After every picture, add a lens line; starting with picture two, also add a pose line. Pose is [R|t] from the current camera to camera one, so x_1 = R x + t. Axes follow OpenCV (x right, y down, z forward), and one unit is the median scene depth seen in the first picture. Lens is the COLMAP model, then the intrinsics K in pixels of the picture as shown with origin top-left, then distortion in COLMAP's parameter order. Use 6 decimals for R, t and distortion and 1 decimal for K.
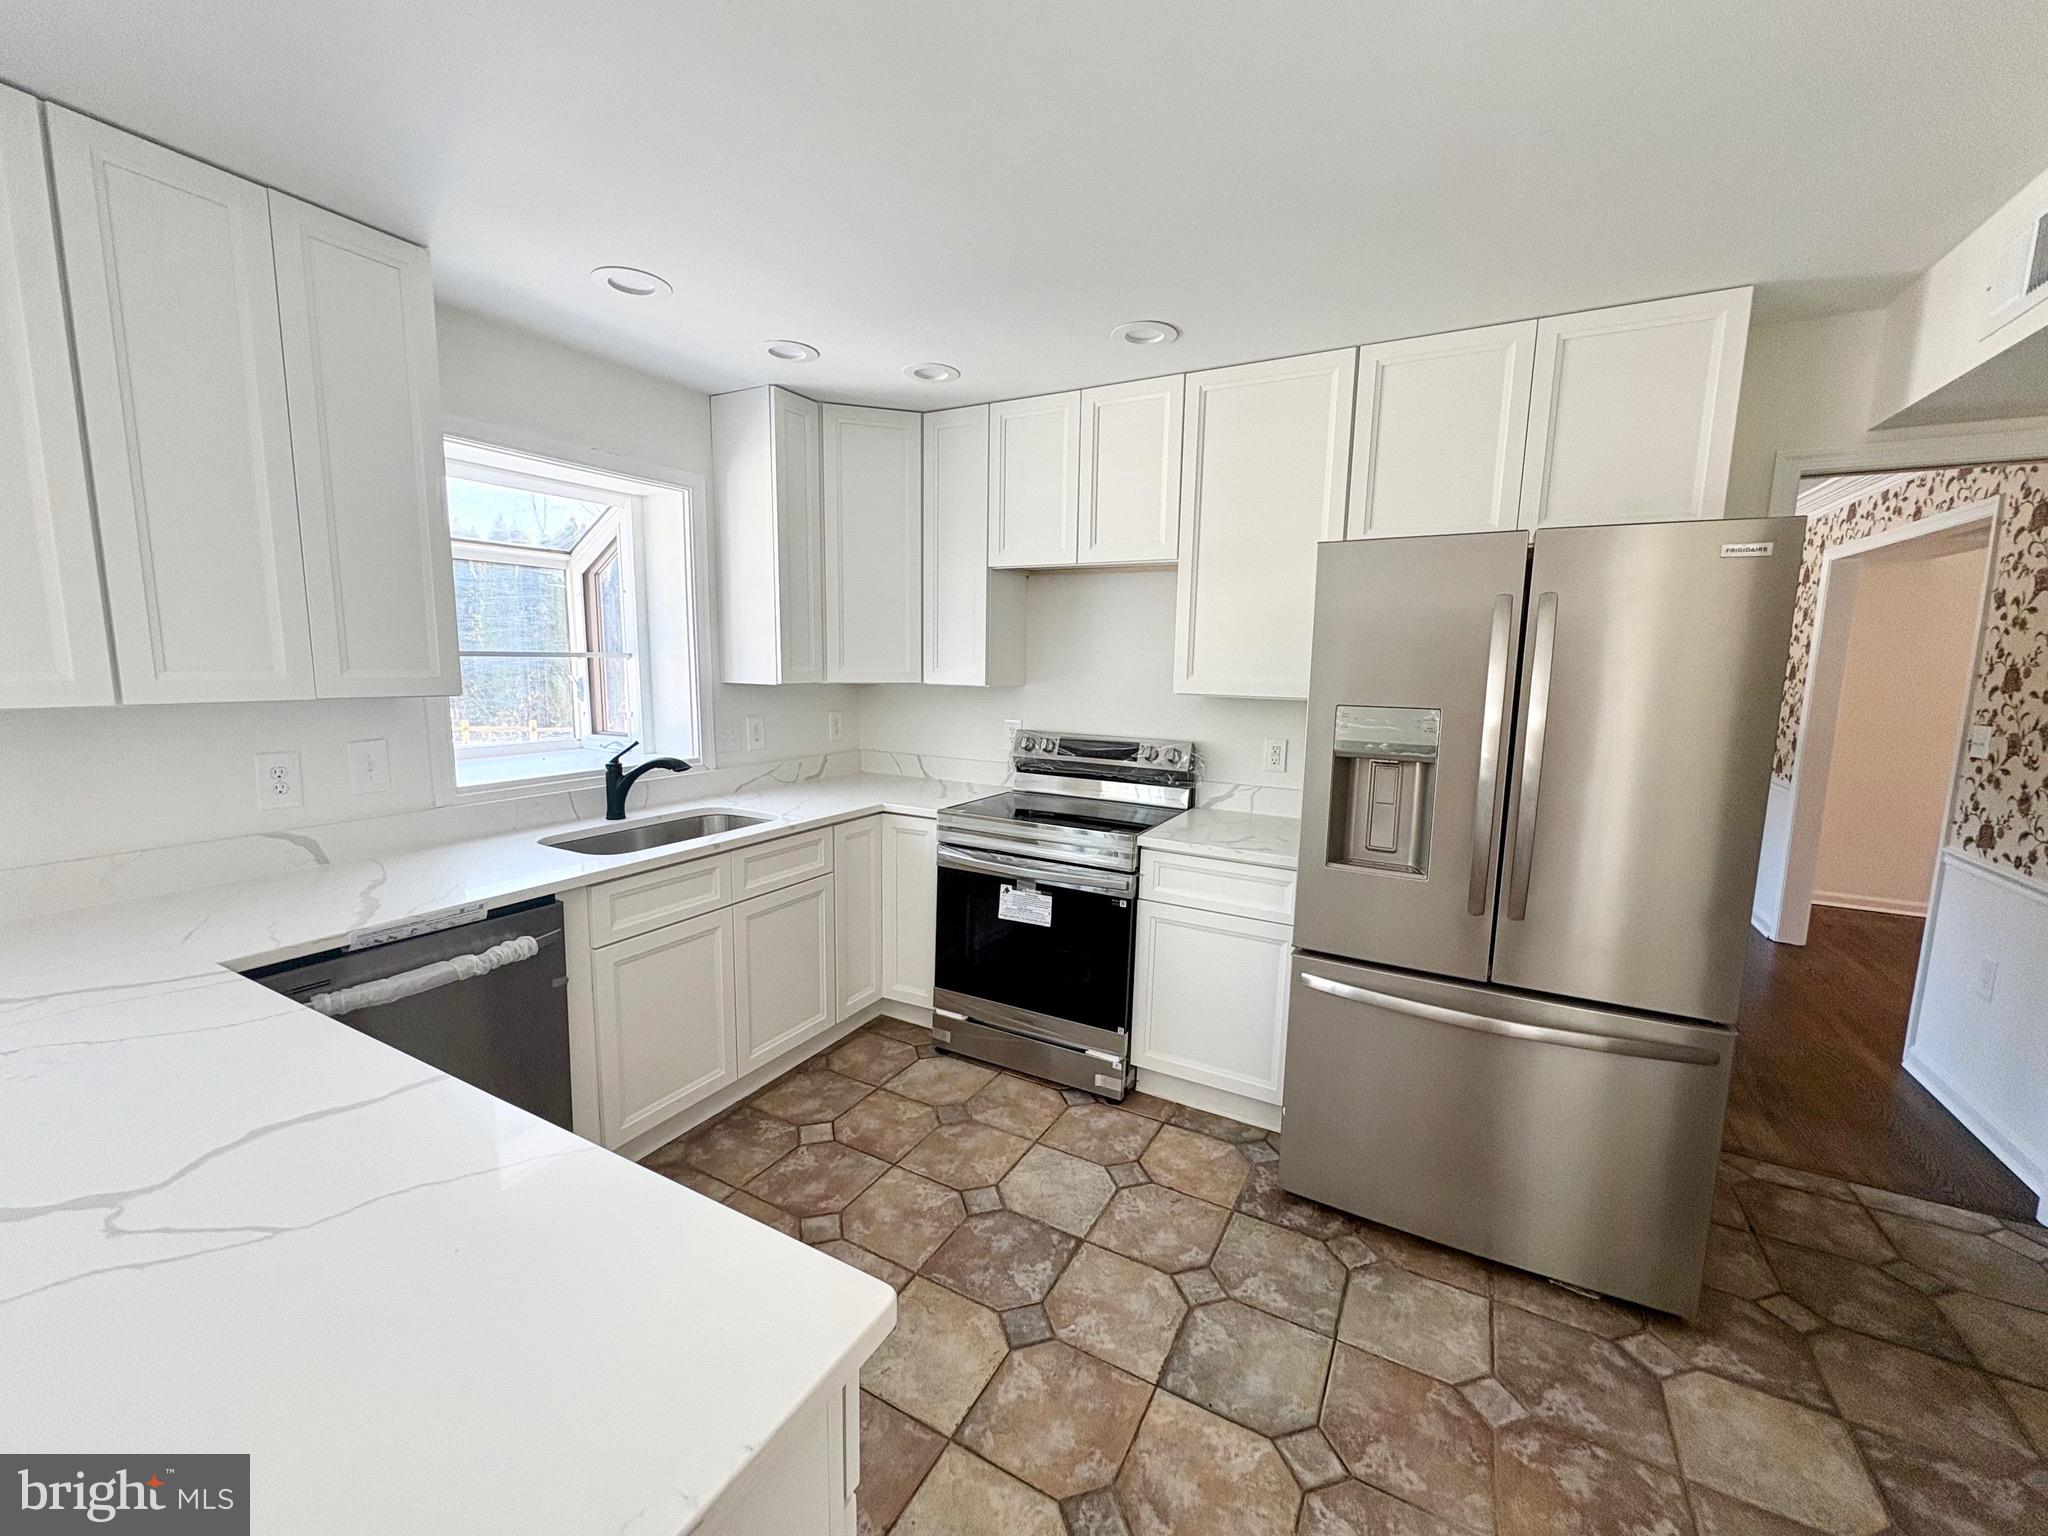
lens RADIAL K [[819.1, 0, 1028.4], [0, 819.1, 766.5], [0, 0, 1]] dist [-0.000661, 0.000322]
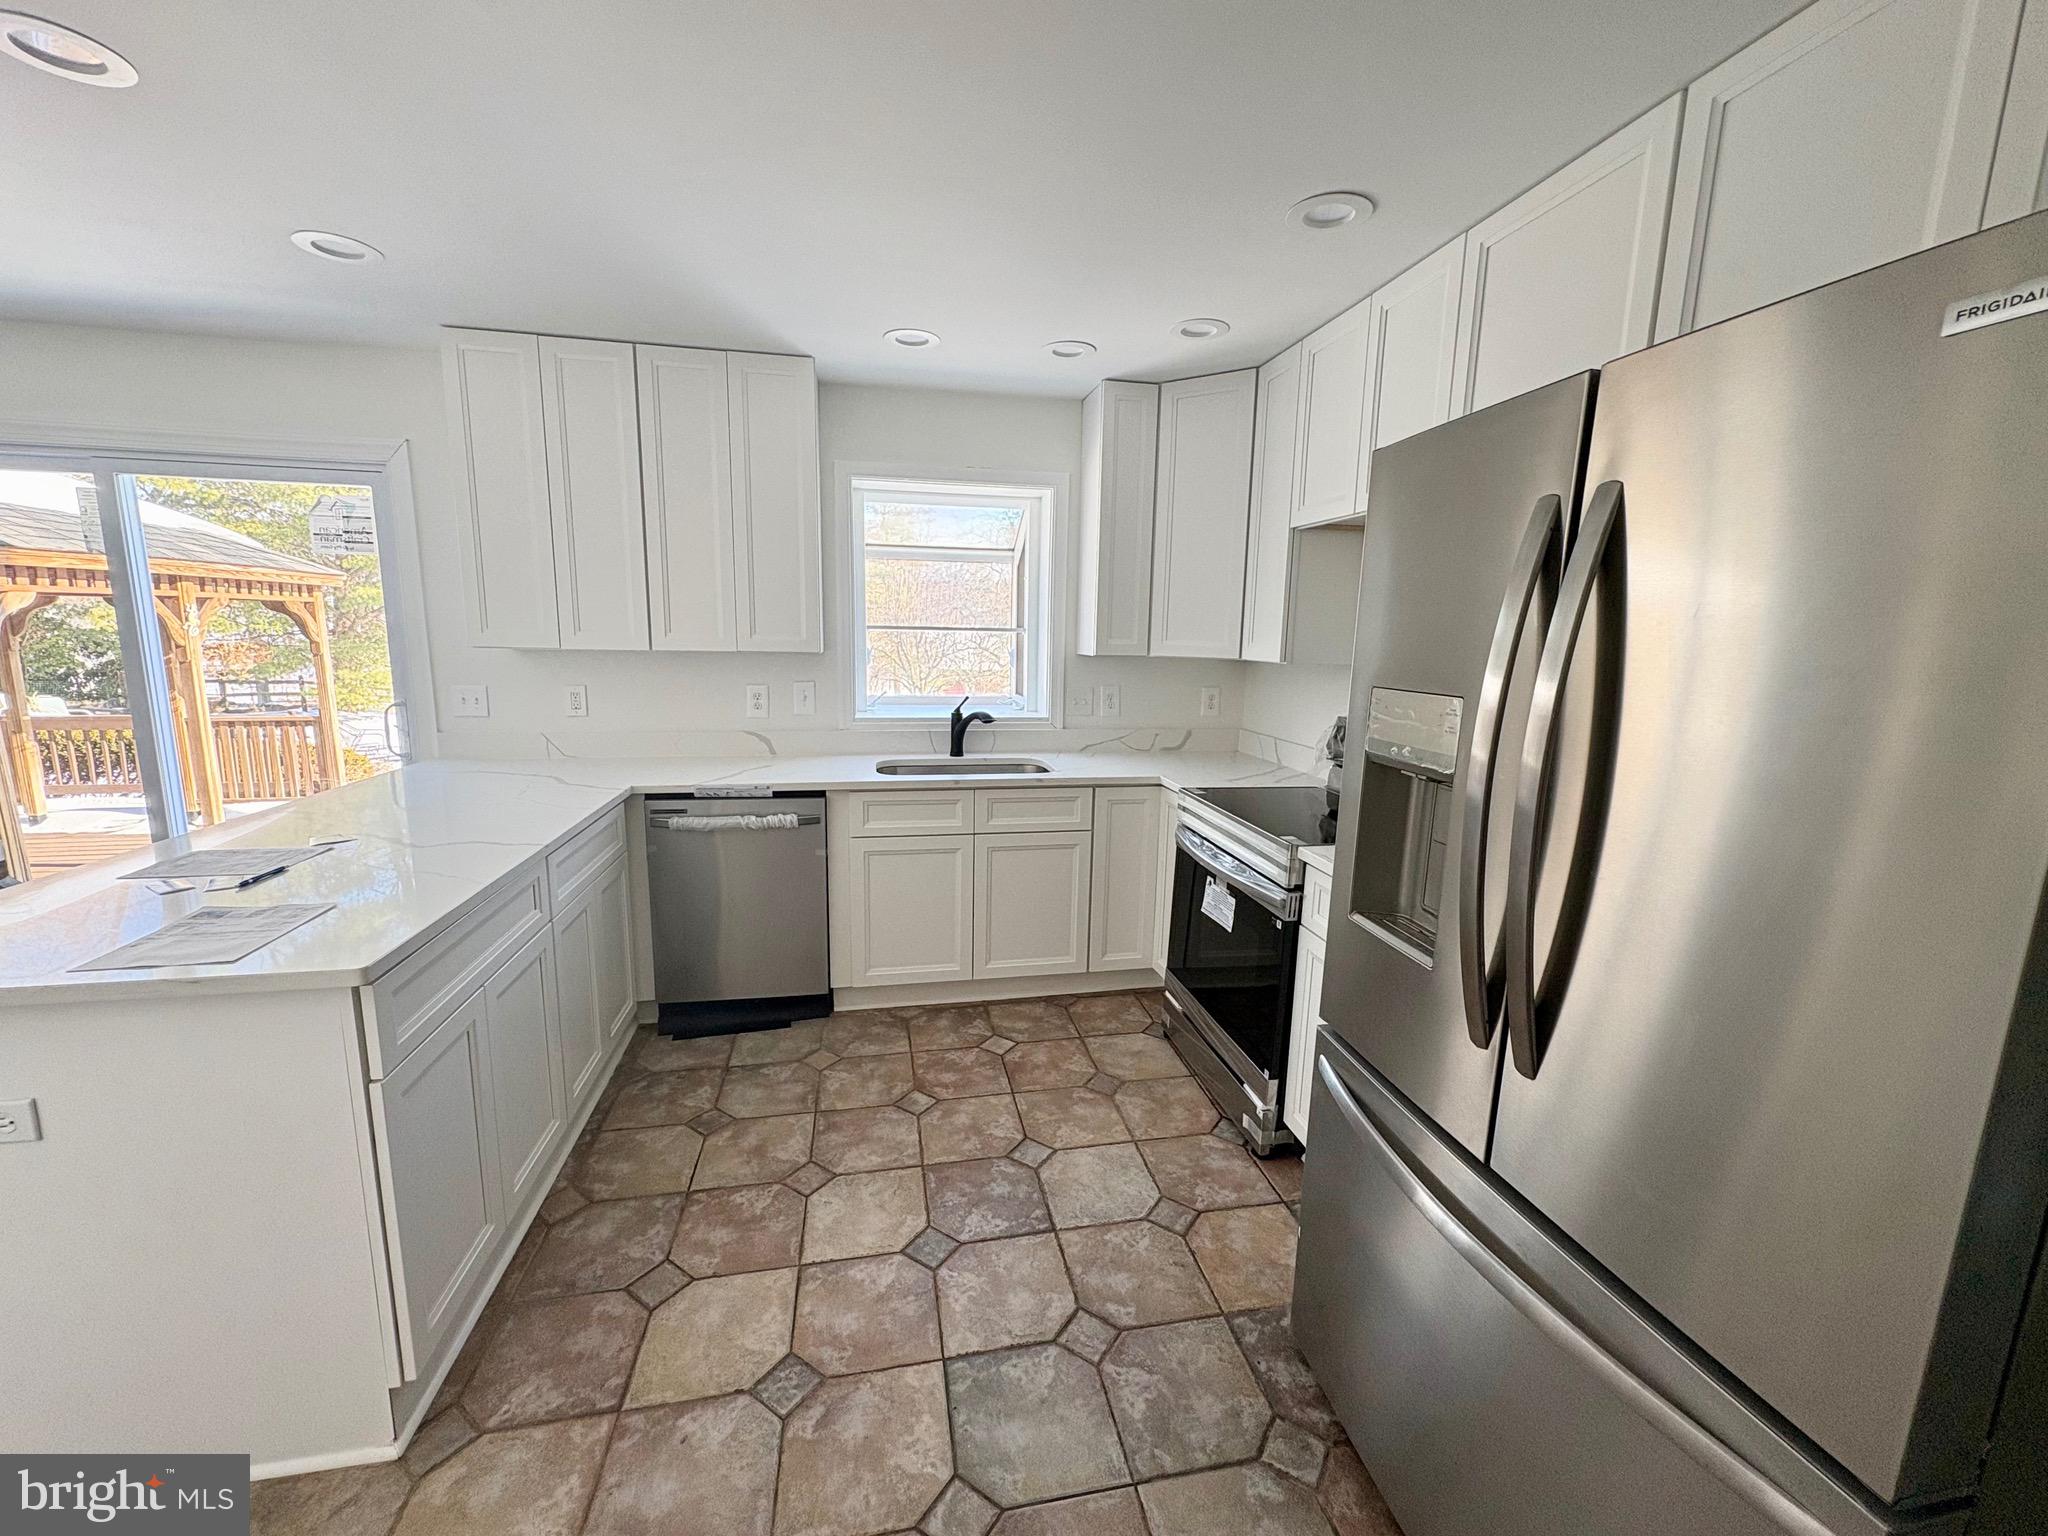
lens RADIAL K [[819.1, 0, 1022.6], [0, 819.1, 767.7], [0, 0, 1]] dist [-0.000661, 0.000322]
pose [[0.633887, 0.123071, -0.763571, 0.648340], [-0.111785, 0.991471, 0.067004, -0.018263], [0.765305, 0.042883, 0.642238, 0.301950]]
